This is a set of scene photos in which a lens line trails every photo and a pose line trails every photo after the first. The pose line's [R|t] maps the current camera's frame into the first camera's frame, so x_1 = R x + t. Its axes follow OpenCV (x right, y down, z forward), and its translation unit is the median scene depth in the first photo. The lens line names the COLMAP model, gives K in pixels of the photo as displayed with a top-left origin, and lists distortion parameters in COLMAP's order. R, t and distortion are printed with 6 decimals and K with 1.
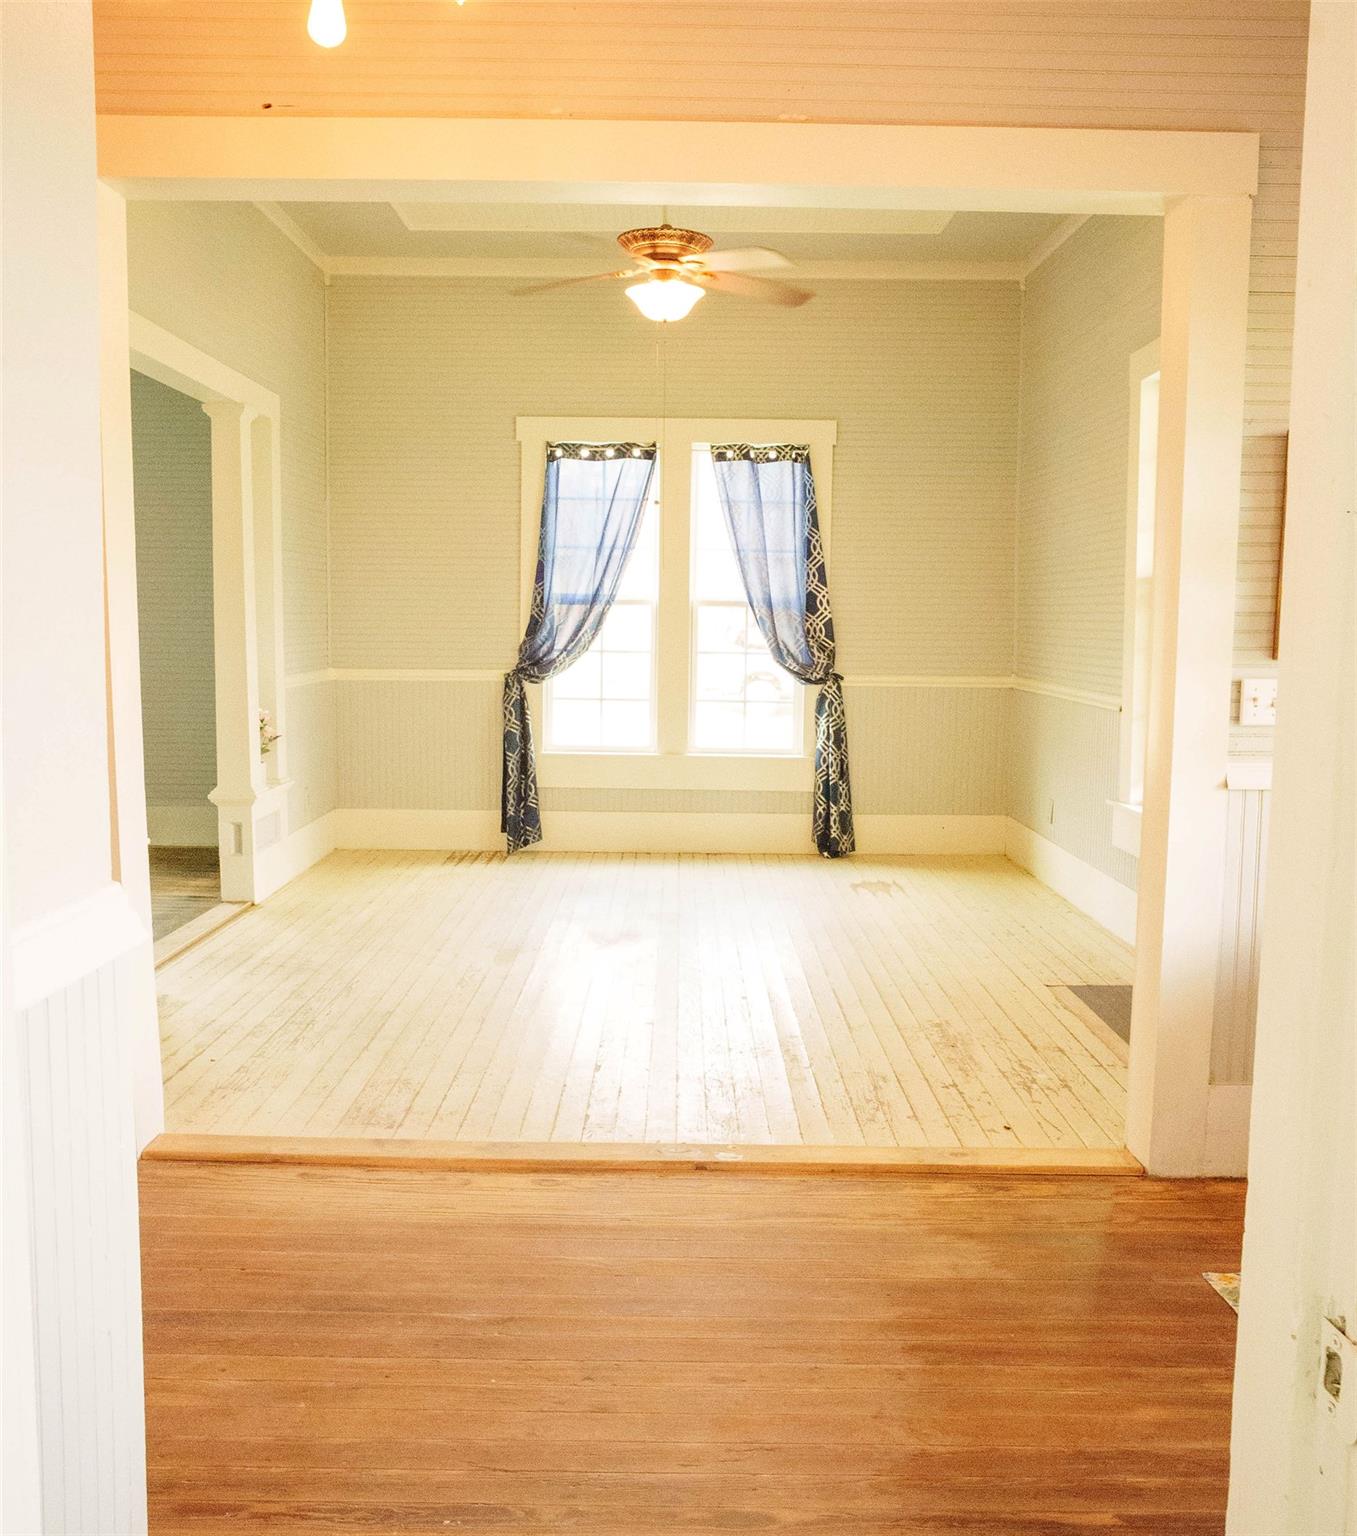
lens RADIAL K [[1309.7, 0, 676.1], [0, 1309.7, 768.0], [0, 0, 1]] dist [-0.050540, 0.007505]
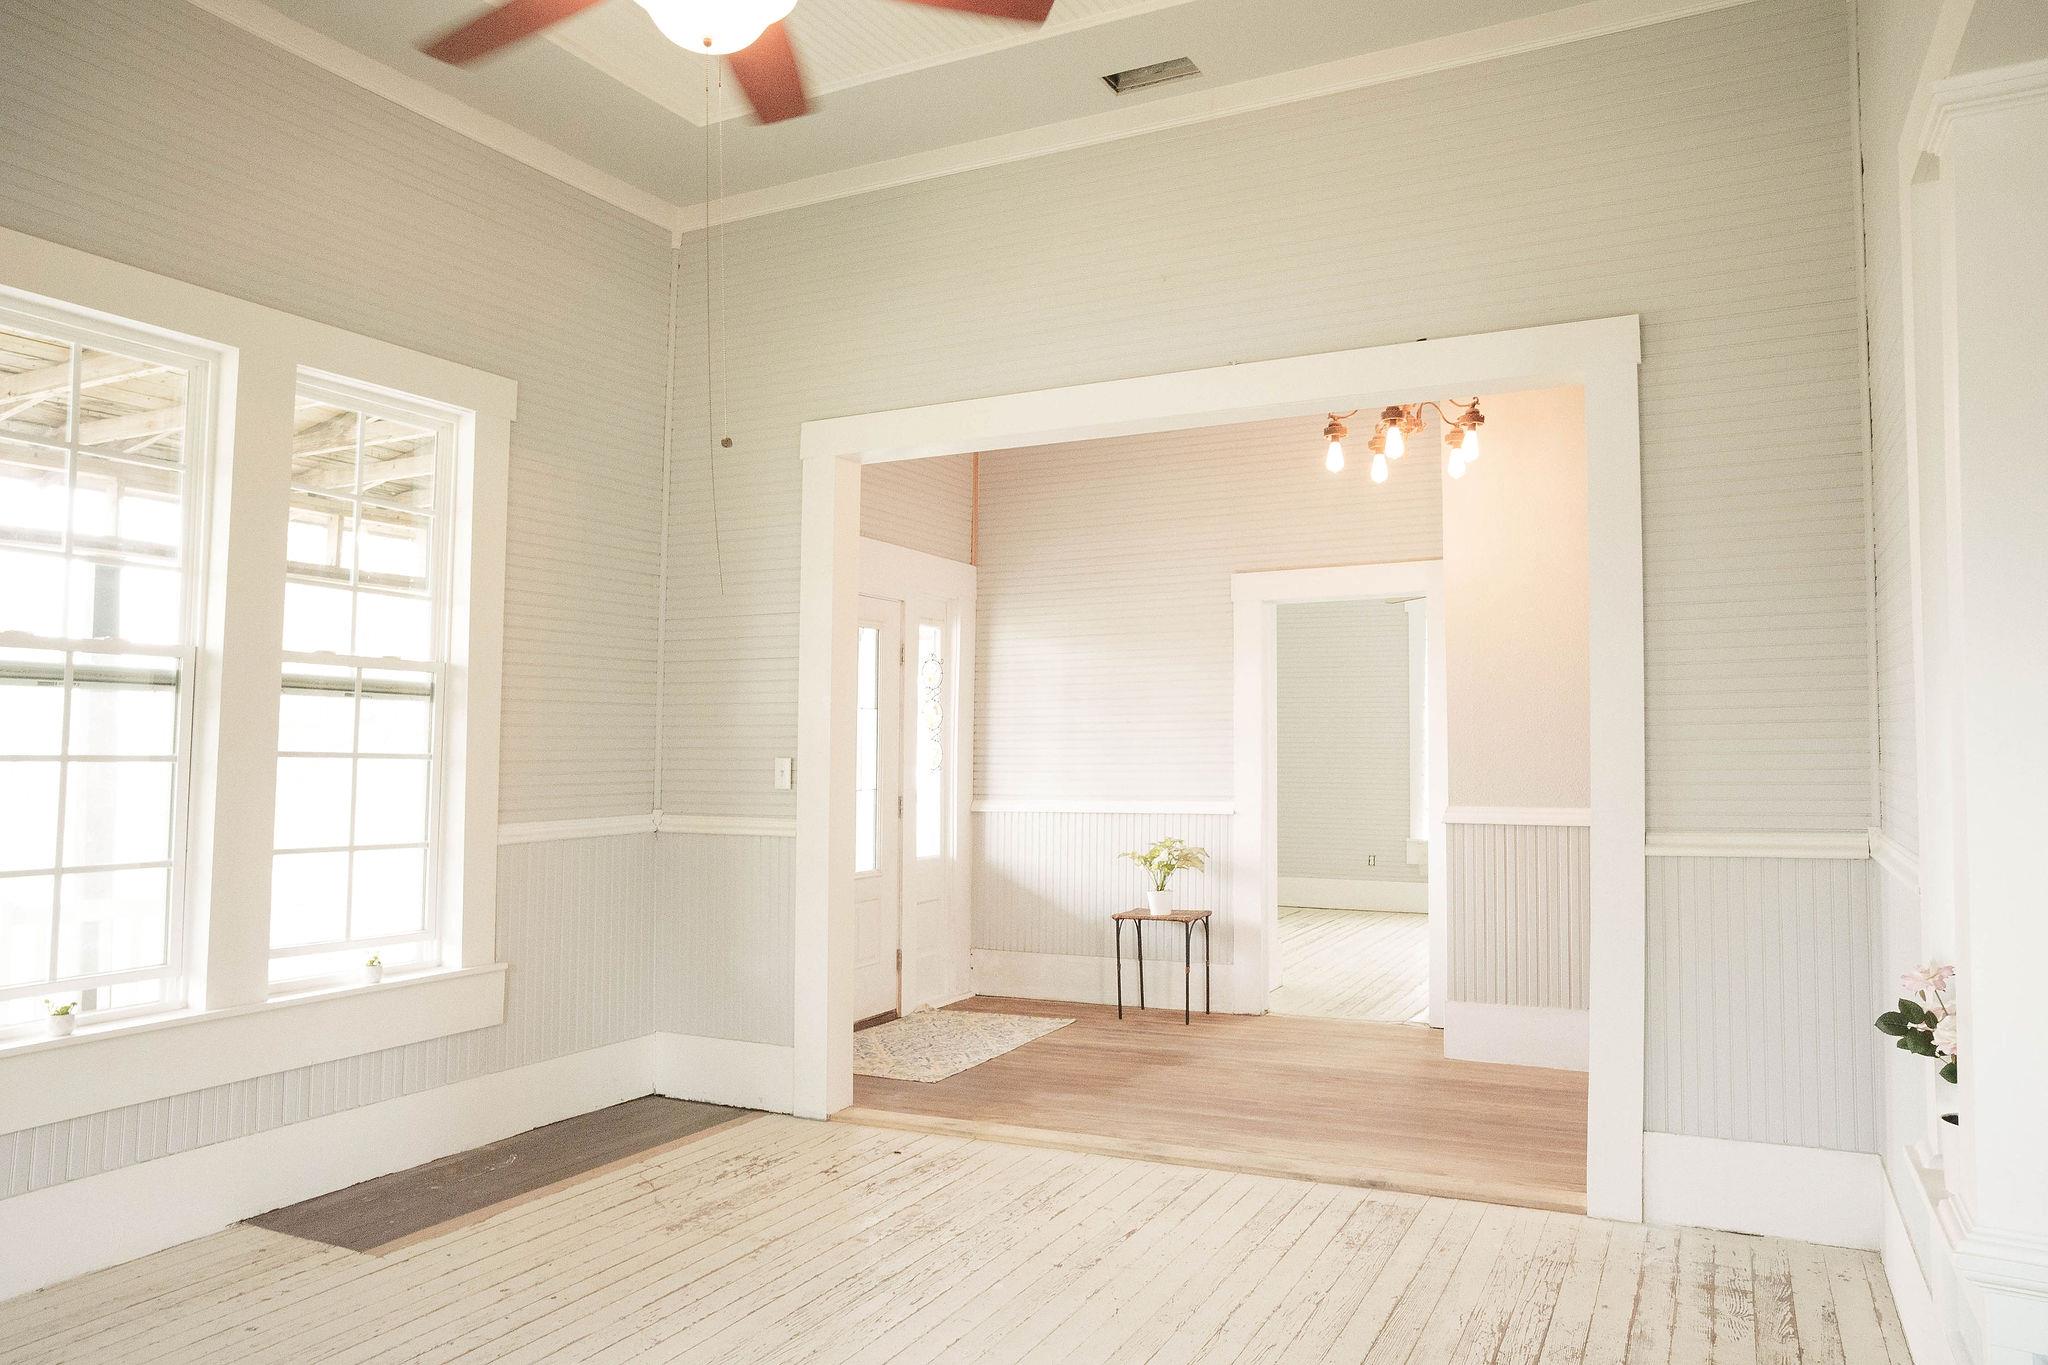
lens RADIAL K [[1366.0, 0, 1027.1], [0, 1366.0, 680.0], [0, 0, 1]] dist [-0.082853, 0.066761]
pose [[-0.889579, 0.013881, 0.456571, -0.433423], [0.040200, 0.998039, 0.047982, -0.195618], [-0.455010, 0.061038, -0.888392, 1.886184]]
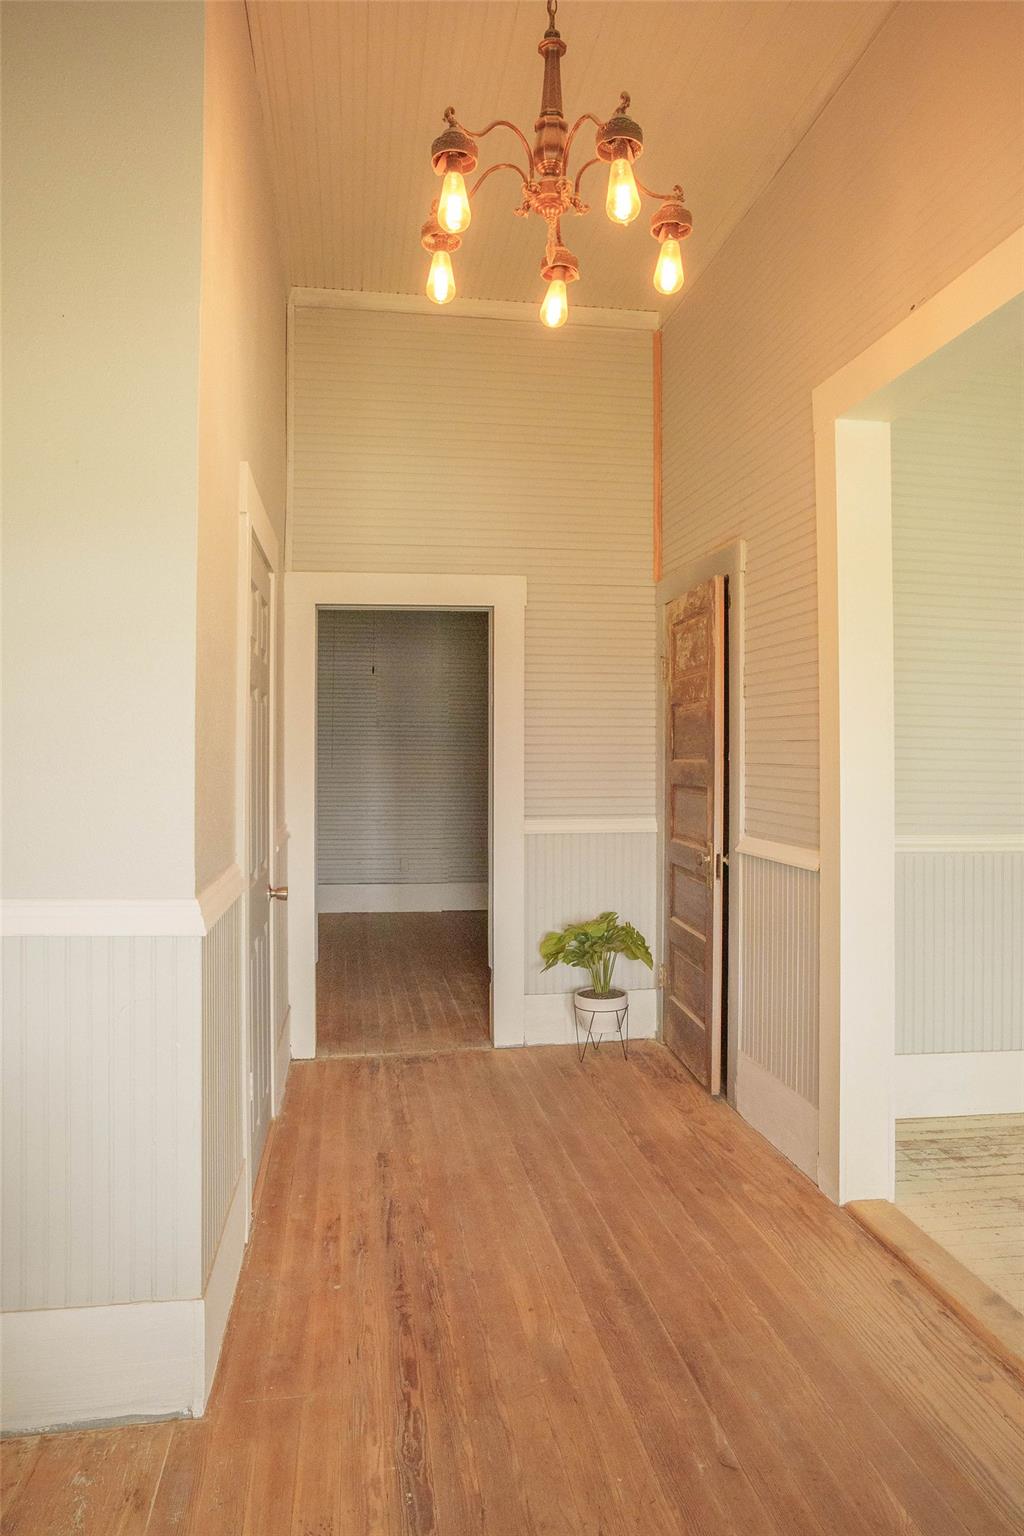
lens RADIAL K [[1024.5, 0, 513.0], [0, 1024.5, 769.6], [0, 0, 1]] dist [-0.082853, 0.066761]
pose [[0.143886, -0.015136, -0.989479, 0.373818], [-0.106138, 0.993879, -0.030638, -0.026231], [0.983886, 0.109429, 0.141398, 0.446863]]
